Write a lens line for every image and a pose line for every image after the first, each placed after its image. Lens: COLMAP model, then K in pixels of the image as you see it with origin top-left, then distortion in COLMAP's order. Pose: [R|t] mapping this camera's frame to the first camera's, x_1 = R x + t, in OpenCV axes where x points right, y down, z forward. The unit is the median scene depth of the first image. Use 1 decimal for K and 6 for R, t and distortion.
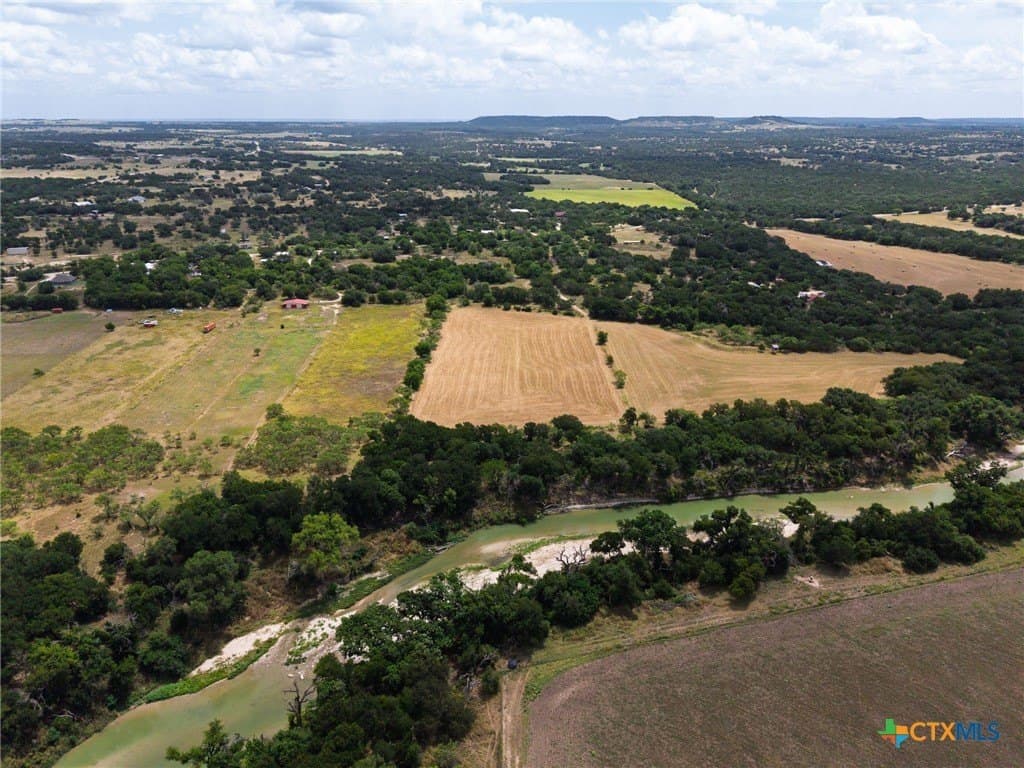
lens RADIAL K [[690.9, 0, 511.2], [0, 690.9, 390.7], [0, 0, 1]] dist [0.017430, -0.016281]
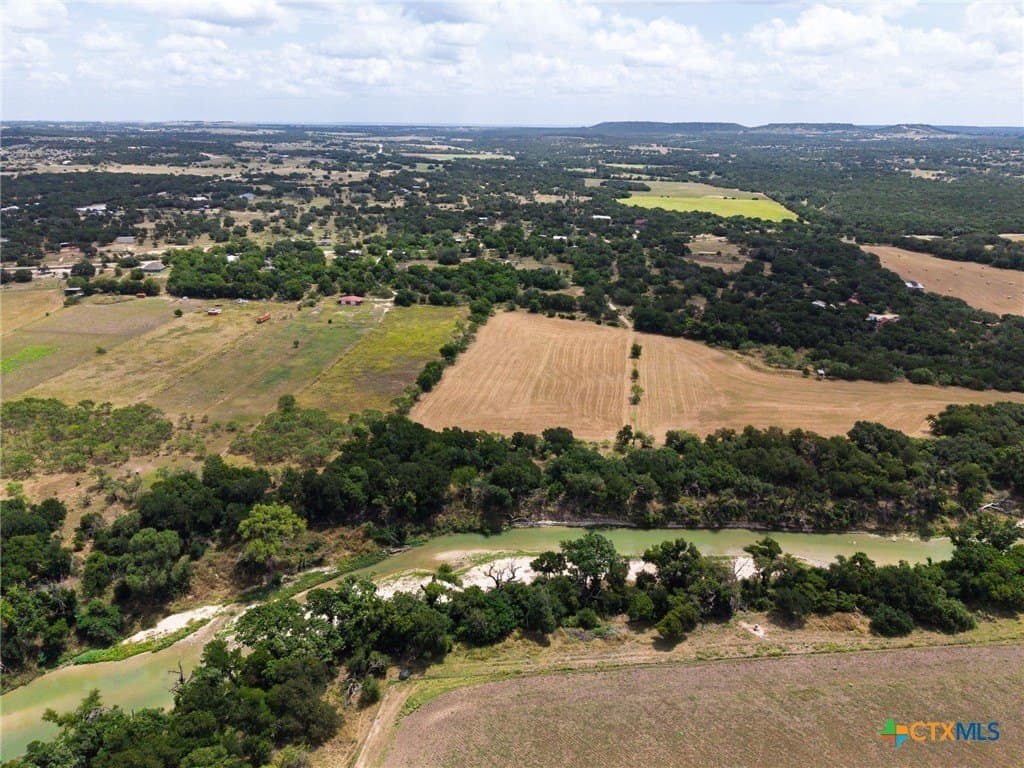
lens RADIAL K [[690.9, 0, 511.2], [0, 690.9, 390.7], [0, 0, 1]] dist [0.017430, -0.016281]
pose [[0.984443, 0.070912, -0.160758, 0.107146], [-0.072005, 0.997404, -0.000973, -0.007052], [0.160272, 0.012533, 0.986993, 0.017961]]
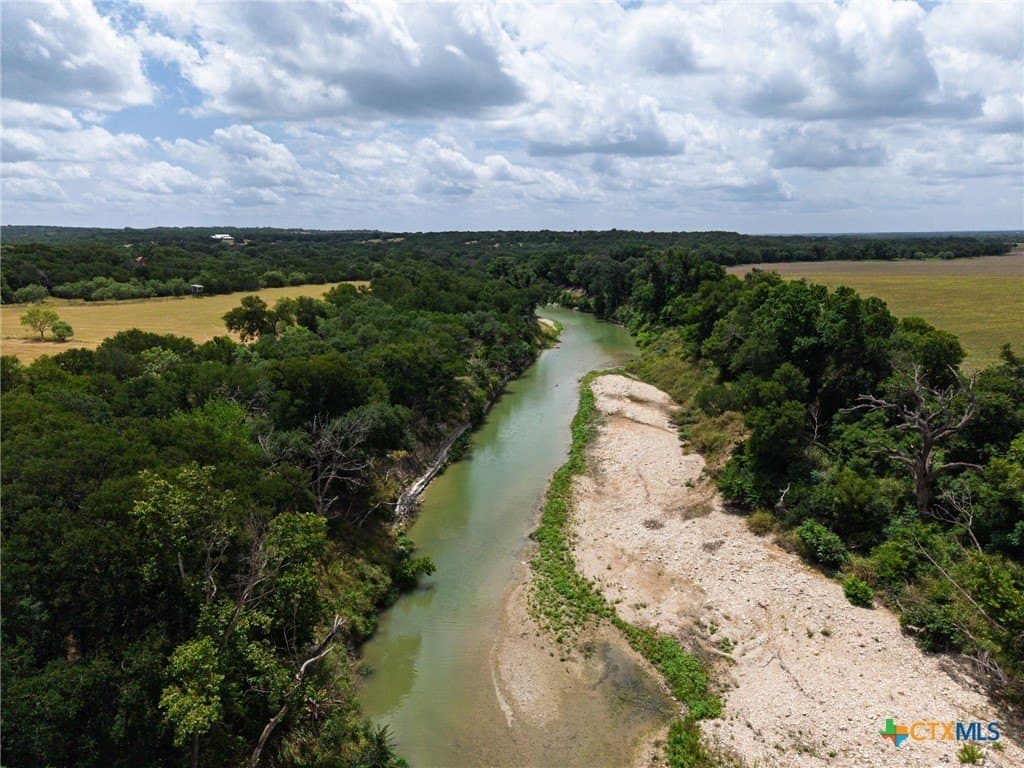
lens RADIAL K [[681.7, 0, 510.0], [0, 681.7, 379.6], [0, 0, 1]] dist [0.002323, -0.002783]
pose [[0.319842, -0.192683, 0.927671, -0.107938], [0.357273, 0.931353, 0.070267, 0.063751], [-0.877529, 0.308958, 0.366727, 0.468537]]
